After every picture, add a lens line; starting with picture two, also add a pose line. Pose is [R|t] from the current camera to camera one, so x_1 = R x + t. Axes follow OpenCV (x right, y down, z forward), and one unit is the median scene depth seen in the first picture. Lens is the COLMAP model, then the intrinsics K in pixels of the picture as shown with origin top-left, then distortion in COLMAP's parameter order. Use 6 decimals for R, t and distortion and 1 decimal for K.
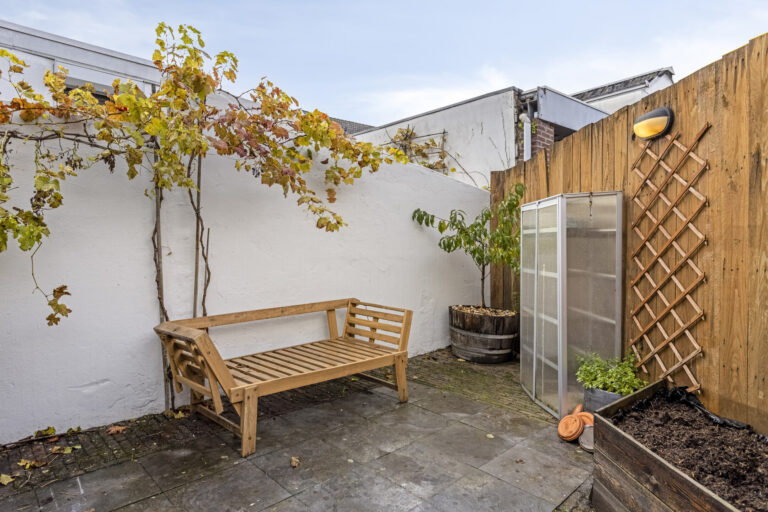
lens RADIAL K [[412.1, 0, 384.0], [0, 412.1, 256.0], [0, 0, 1]] dist [-0.004009, -0.000885]
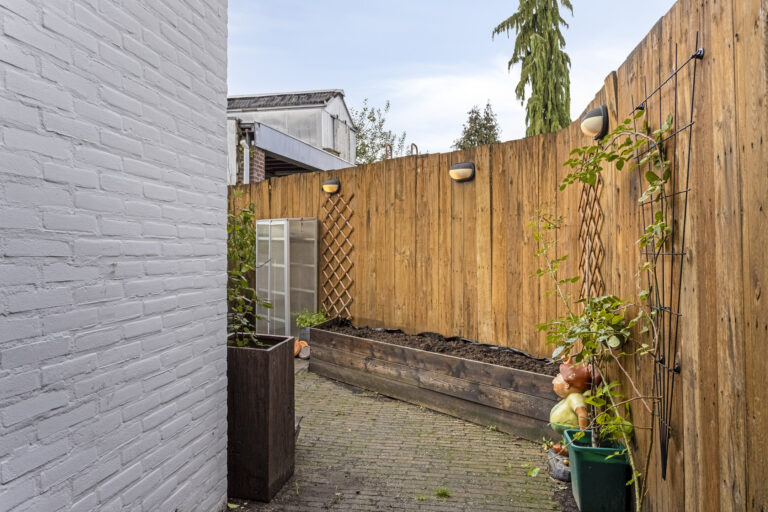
lens RADIAL K [[584.7, 0, 384.0], [0, 584.7, 256.0], [0, 0, 1]] dist [-0.002567, -0.000223]
pose [[0.782313, -0.013056, 0.622749, -0.765717], [0.007303, 0.999904, 0.011789, -0.019650], [-0.622843, -0.004675, 0.782333, -1.150587]]
